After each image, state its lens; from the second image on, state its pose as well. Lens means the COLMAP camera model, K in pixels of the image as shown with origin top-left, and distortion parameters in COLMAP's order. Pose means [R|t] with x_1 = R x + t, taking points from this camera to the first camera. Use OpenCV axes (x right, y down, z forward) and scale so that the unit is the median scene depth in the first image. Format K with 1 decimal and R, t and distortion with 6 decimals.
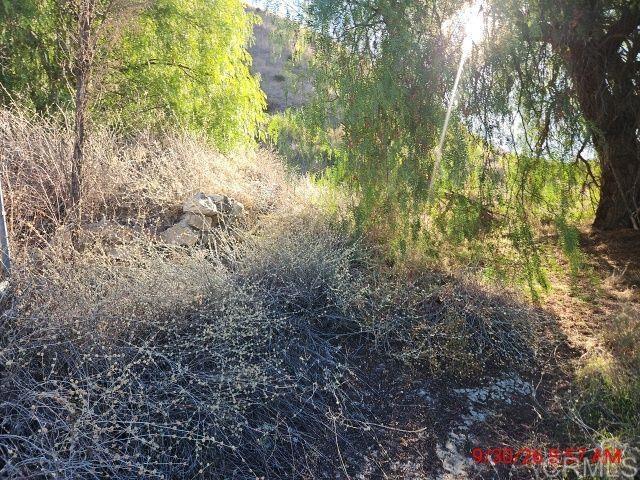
lens RADIAL K [[426.6, 0, 315.7], [0, 426.6, 241.2], [0, 0, 1]] dist [0.070429, -0.061801]
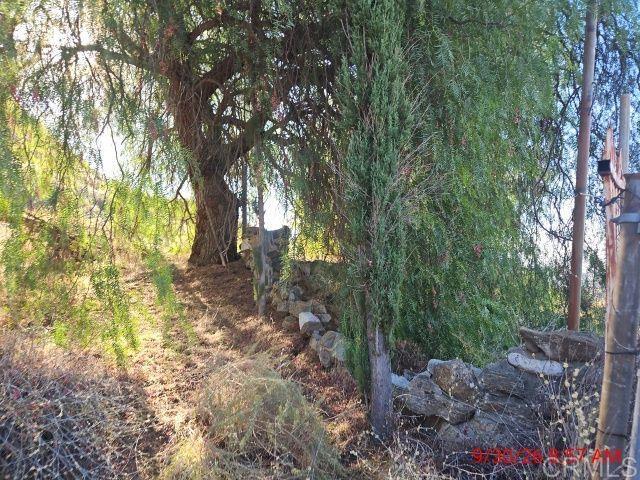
lens RADIAL K [[426.6, 0, 315.7], [0, 426.6, 241.2], [0, 0, 1]] dist [0.070429, -0.061801]
pose [[0.657330, 0.049197, 0.751995, 0.101292], [0.001939, 0.997753, -0.066970, -0.019048], [-0.753600, 0.045479, 0.655758, 0.154483]]
